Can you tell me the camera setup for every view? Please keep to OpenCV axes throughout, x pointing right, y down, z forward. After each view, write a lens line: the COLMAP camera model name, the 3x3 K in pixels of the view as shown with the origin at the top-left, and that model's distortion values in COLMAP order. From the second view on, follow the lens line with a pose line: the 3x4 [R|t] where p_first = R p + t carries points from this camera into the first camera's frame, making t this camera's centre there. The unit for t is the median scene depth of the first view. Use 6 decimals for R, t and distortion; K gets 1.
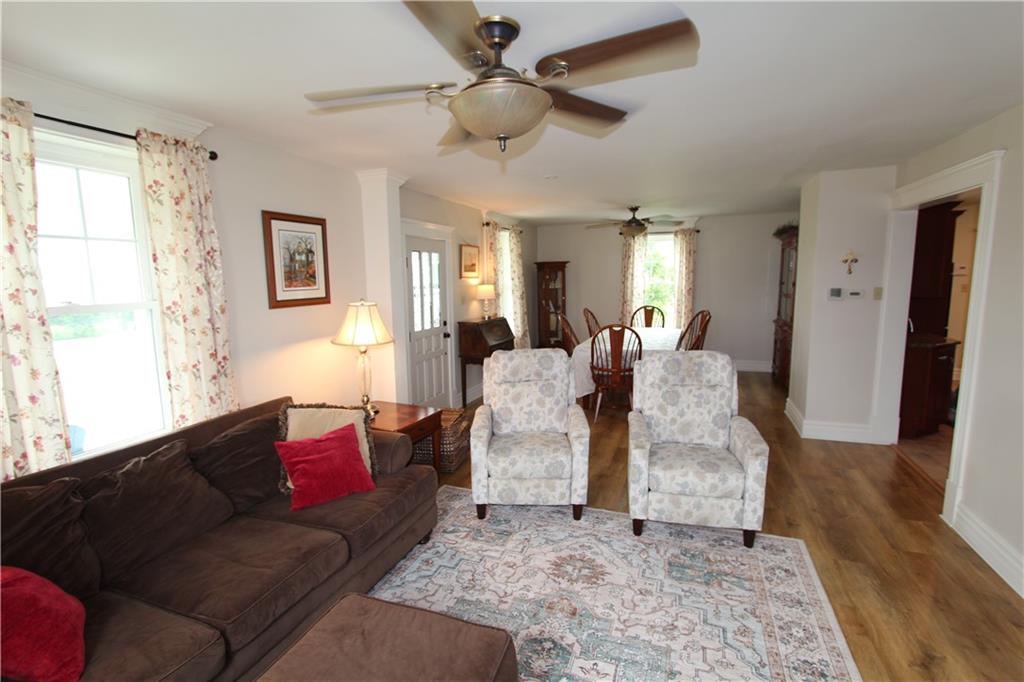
lens RADIAL K [[471.1, 0, 516.1], [0, 471.1, 340.9], [0, 0, 1]] dist [-0.021617, 0.003491]
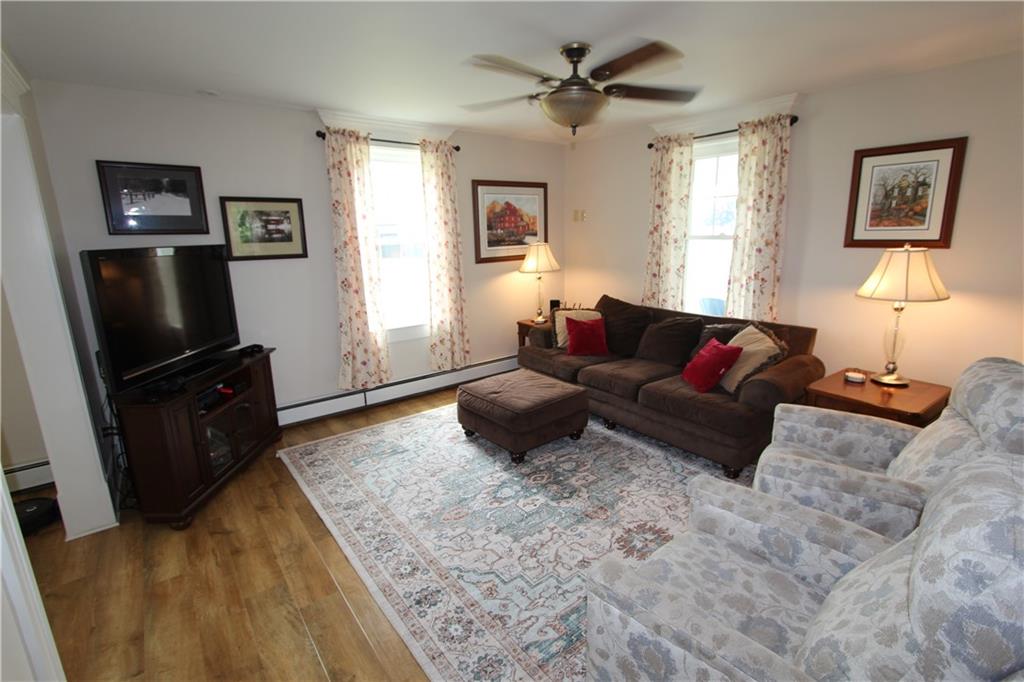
lens RADIAL K [[471.1, 0, 514.9], [0, 471.1, 340.1], [0, 0, 1]] dist [-0.021617, 0.003491]
pose [[-0.517610, 0.216680, -0.827725, 0.804279], [-0.088631, 0.948620, 0.303752, -0.128664], [0.851014, 0.230587, -0.471811, 0.954820]]
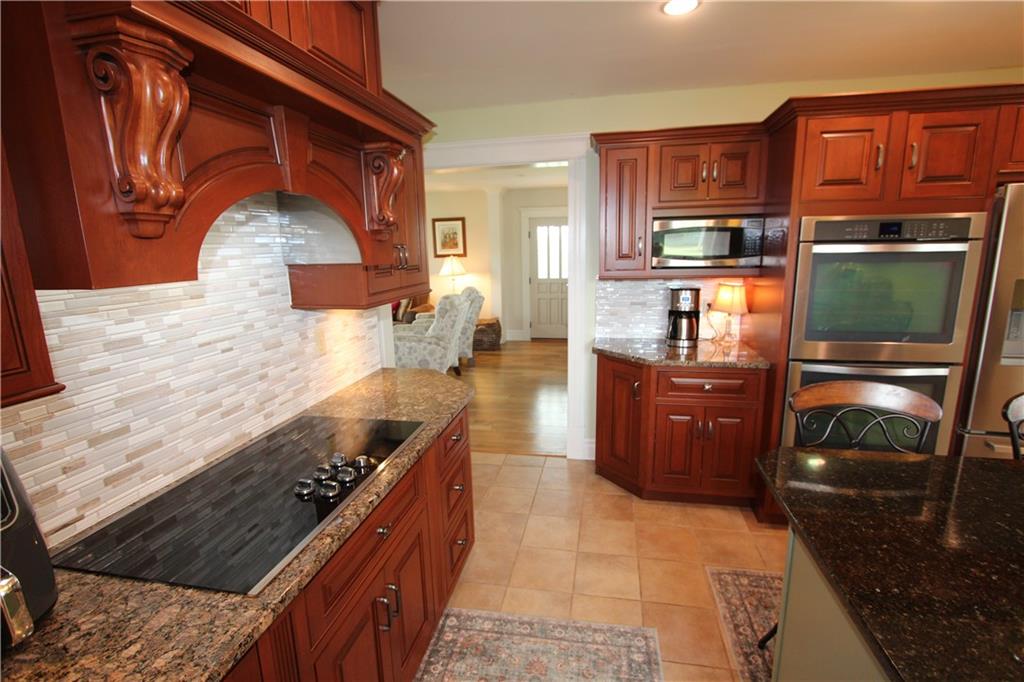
lens RADIAL K [[471.1, 0, 513.5], [0, 471.1, 341.1], [0, 0, 1]] dist [-0.021617, 0.003491]
pose [[0.164710, 0.208281, -0.964100, 2.161832], [-0.113915, 0.974927, 0.191158, -0.171916], [0.979742, 0.078339, 0.184306, 1.031545]]
